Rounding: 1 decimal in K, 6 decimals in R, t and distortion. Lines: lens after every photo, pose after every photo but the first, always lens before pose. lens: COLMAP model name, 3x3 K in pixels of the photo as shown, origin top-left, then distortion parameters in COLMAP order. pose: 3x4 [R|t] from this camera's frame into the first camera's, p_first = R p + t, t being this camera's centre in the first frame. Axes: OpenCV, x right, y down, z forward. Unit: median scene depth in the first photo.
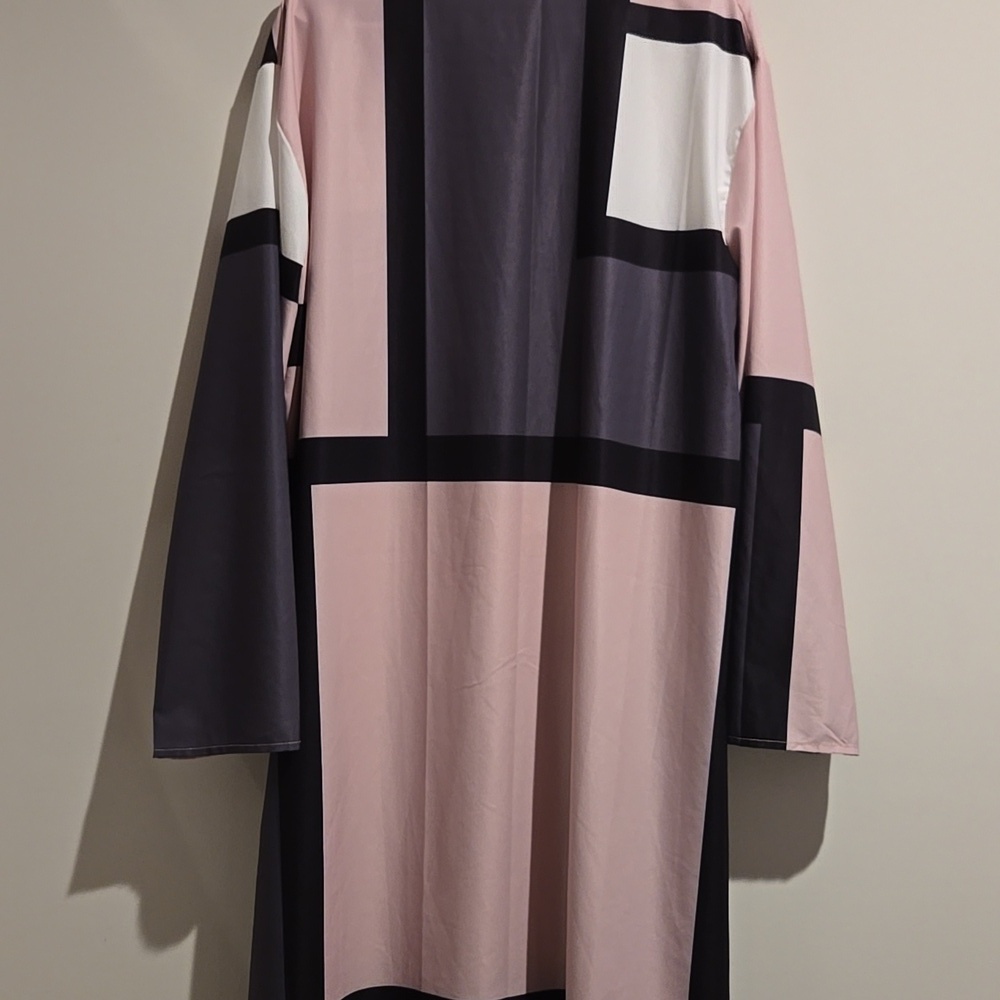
lens RADIAL K [[1478.5, 0, 505.0], [0, 1478.5, 499.7], [0, 0, 1]] dist [0.074707, -0.053855]
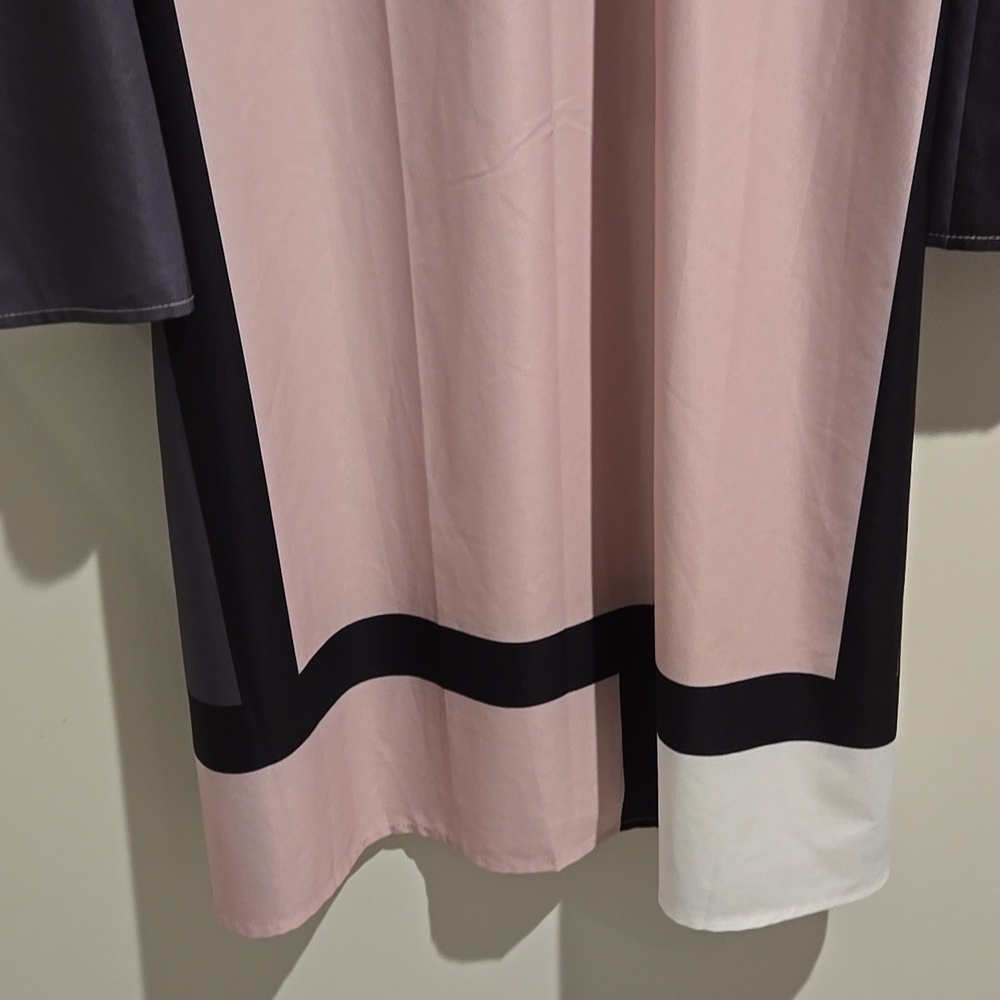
lens RADIAL K [[1478.5, 0, 505.0], [0, 1478.5, 499.7], [0, 0, 1]] dist [0.074707, -0.053855]
pose [[0.997702, -0.063530, -0.023555, -0.007042], [0.067564, 0.906644, 0.416452, 0.000139], [-0.005101, -0.417087, 0.908852, 0.447370]]
